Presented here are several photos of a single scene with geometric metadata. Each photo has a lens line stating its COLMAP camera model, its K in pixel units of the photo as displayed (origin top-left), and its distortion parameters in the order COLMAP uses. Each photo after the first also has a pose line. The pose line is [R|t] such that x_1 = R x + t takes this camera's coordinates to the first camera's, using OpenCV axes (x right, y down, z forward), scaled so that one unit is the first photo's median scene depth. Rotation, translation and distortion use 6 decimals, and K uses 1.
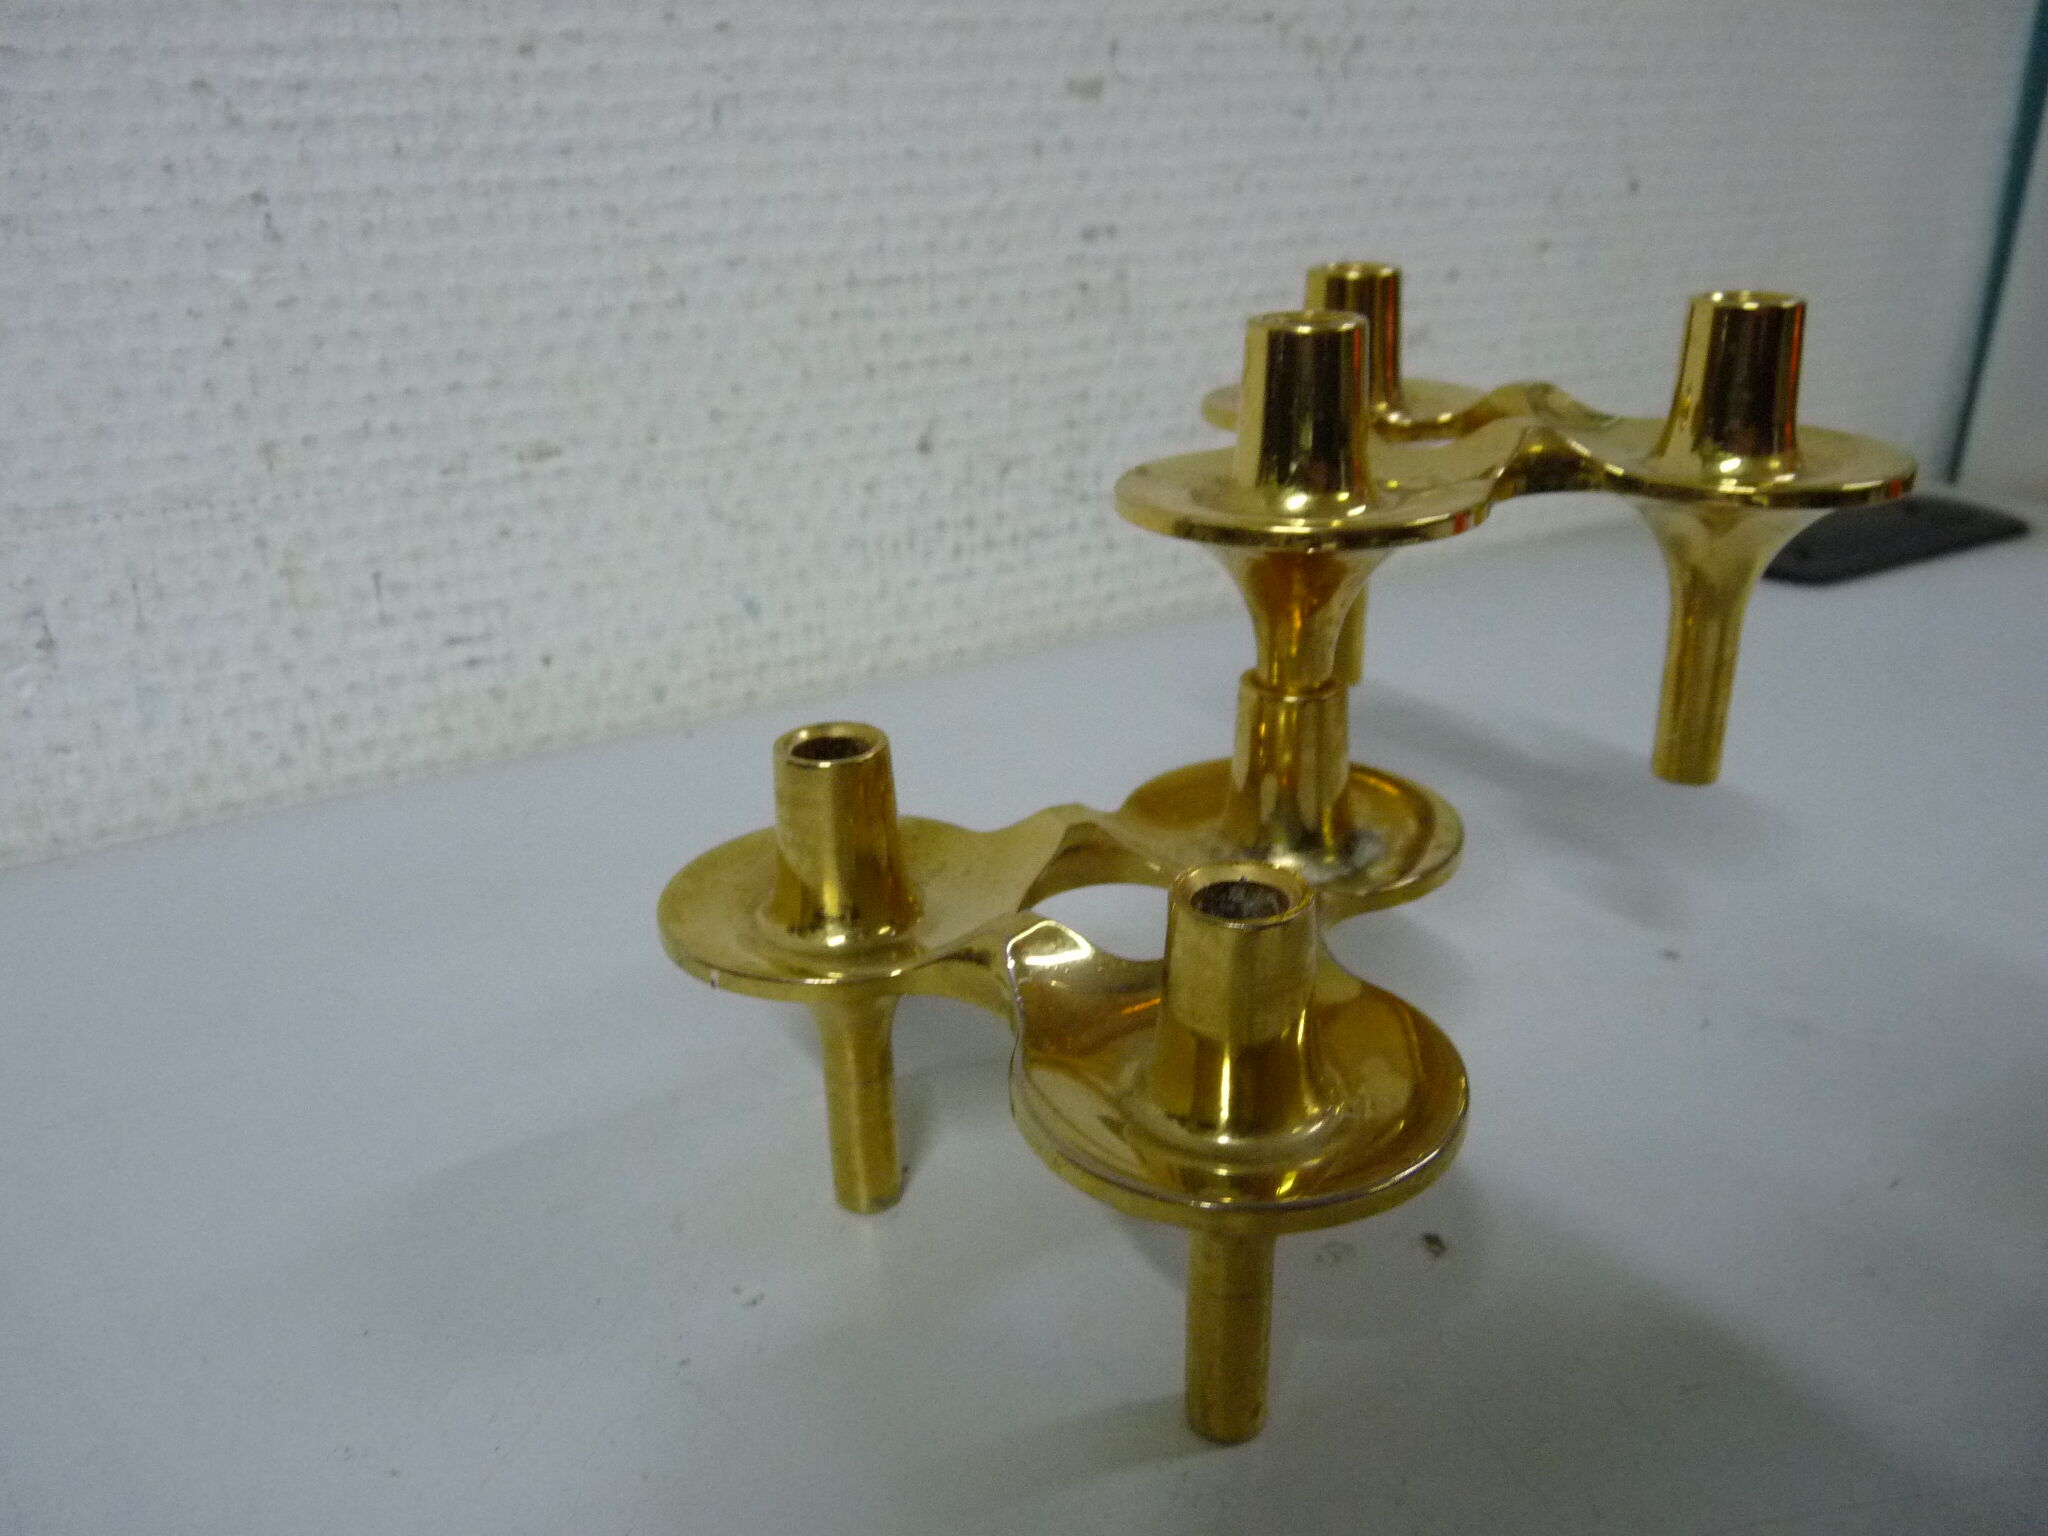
lens RADIAL K [[1637.9, 0, 1038.4], [0, 1637.9, 776.6], [0, 0, 1]] dist [-0.030275, -0.020708]
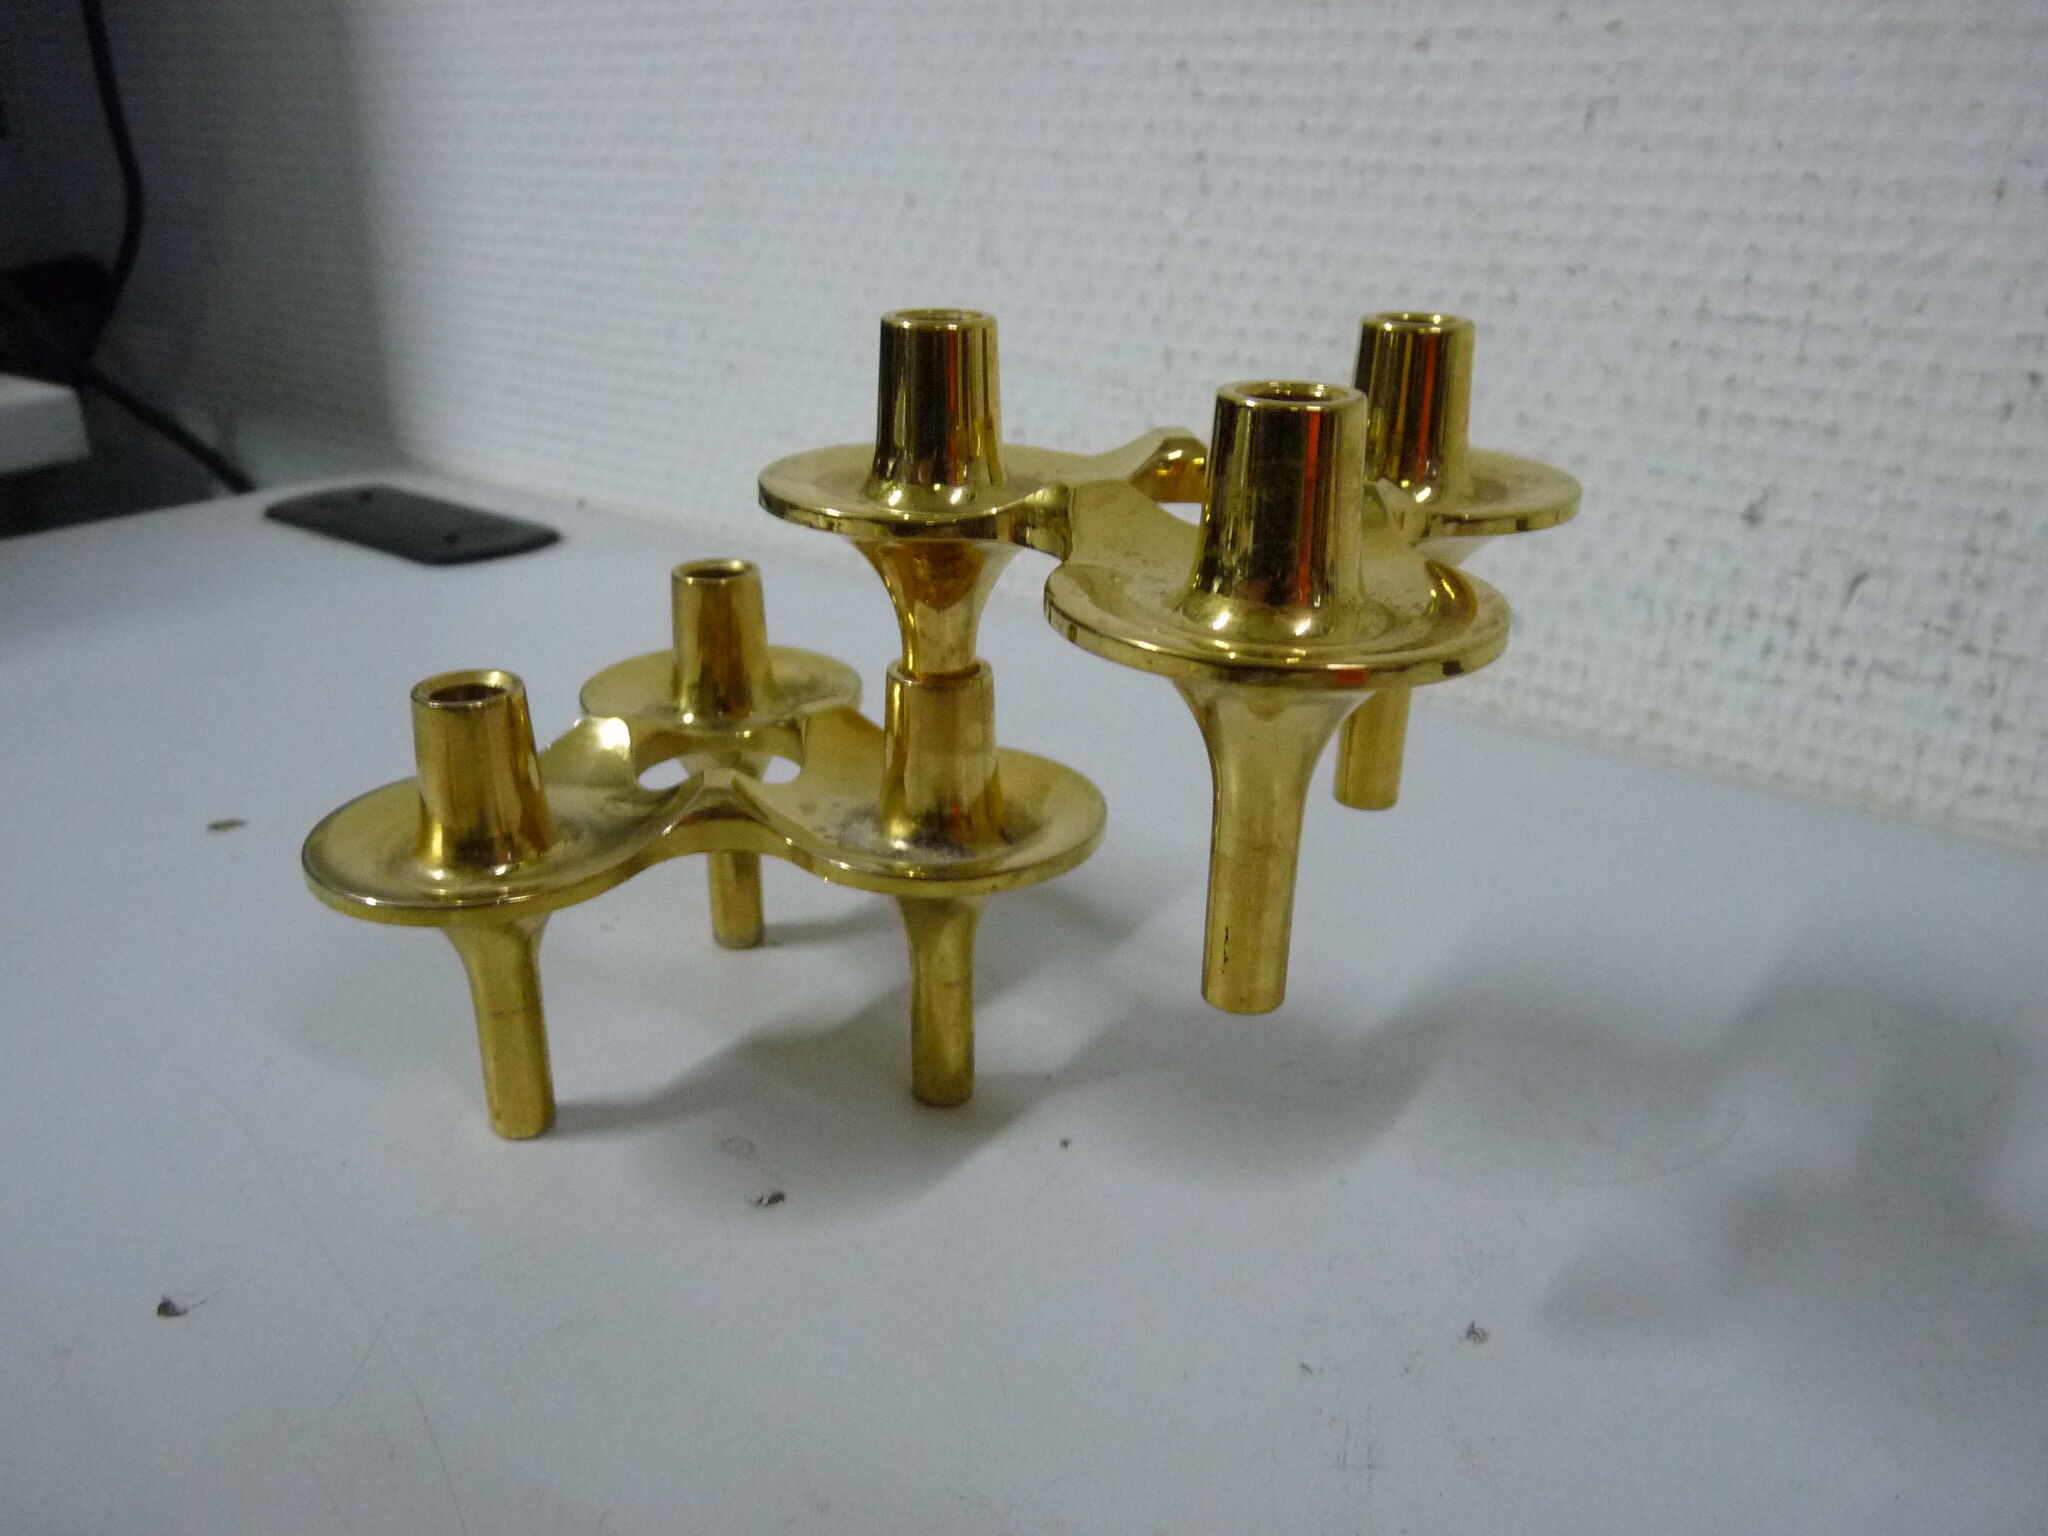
lens RADIAL K [[1637.9, 0, 1037.5], [0, 1637.9, 770.3], [0, 0, 1]] dist [-0.030275, -0.020708]
pose [[0.386179, 0.378171, -0.841340, 0.603498], [-0.386913, 0.894390, 0.224421, -0.141292], [0.837355, 0.238859, 0.491714, 0.326218]]
